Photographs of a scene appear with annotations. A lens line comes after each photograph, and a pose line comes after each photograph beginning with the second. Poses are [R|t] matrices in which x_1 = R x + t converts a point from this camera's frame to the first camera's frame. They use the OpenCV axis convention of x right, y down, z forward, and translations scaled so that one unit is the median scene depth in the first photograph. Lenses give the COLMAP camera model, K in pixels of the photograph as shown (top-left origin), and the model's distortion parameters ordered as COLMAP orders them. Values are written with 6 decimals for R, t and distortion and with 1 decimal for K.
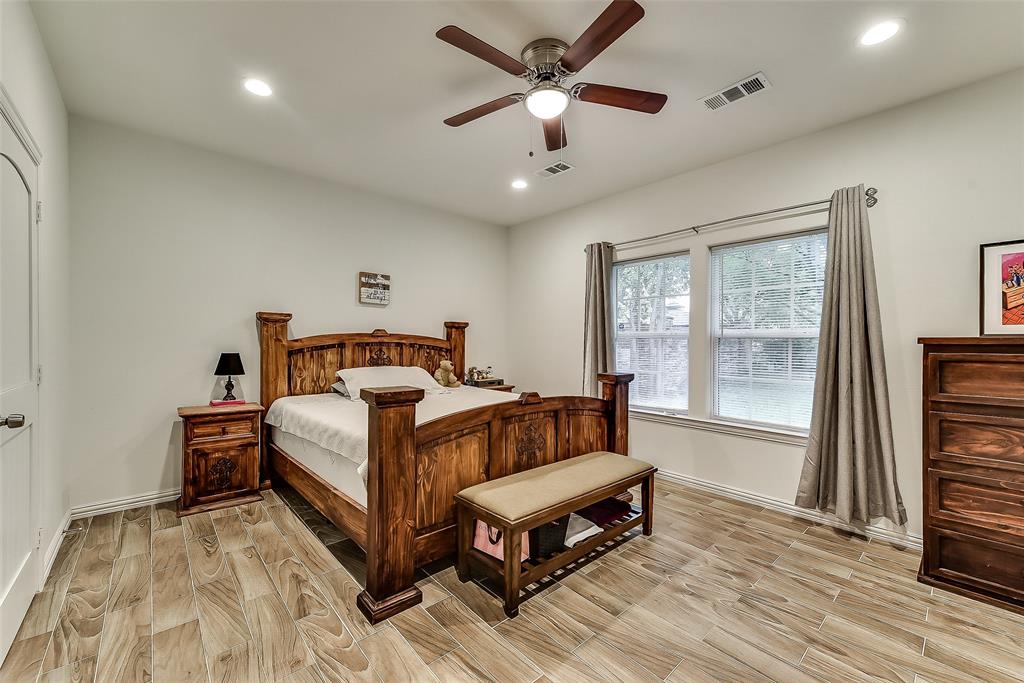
lens RADIAL K [[405.0, 0, 512.0], [0, 405.0, 341.9], [0, 0, 1]] dist [0.014784, -0.000050]
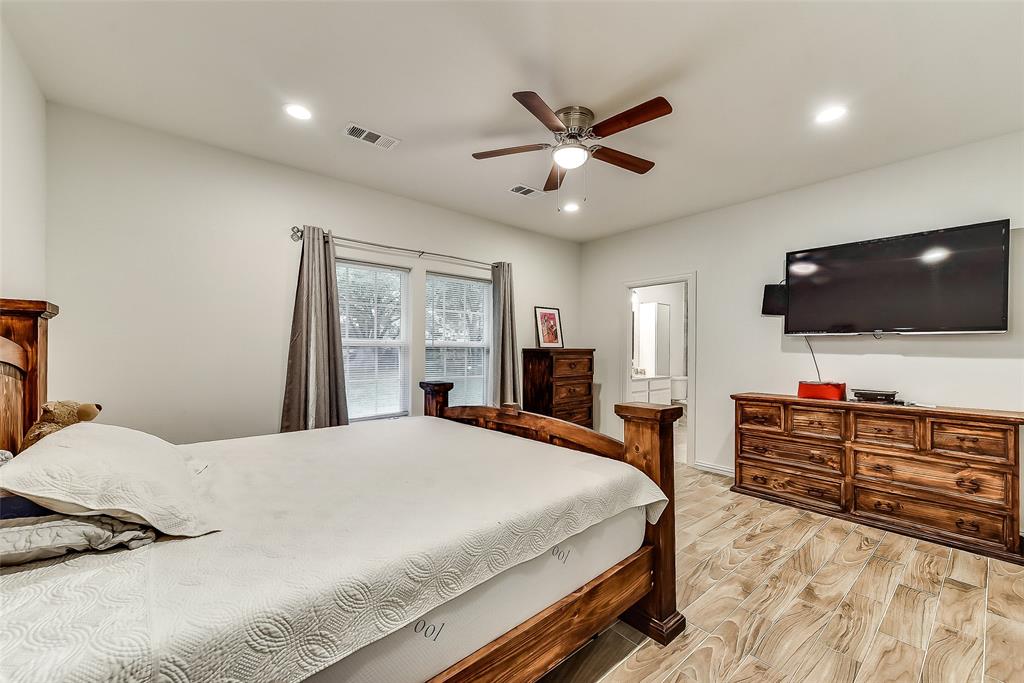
lens RADIAL K [[405.0, 0, 512.3], [0, 405.0, 347.1], [0, 0, 1]] dist [0.014784, -0.000050]
pose [[0.027366, -0.000959, 0.999625, -0.985703], [-0.005351, 0.999985, 0.001106, -0.018376], [-0.999611, -0.005379, 0.027361, 0.998121]]
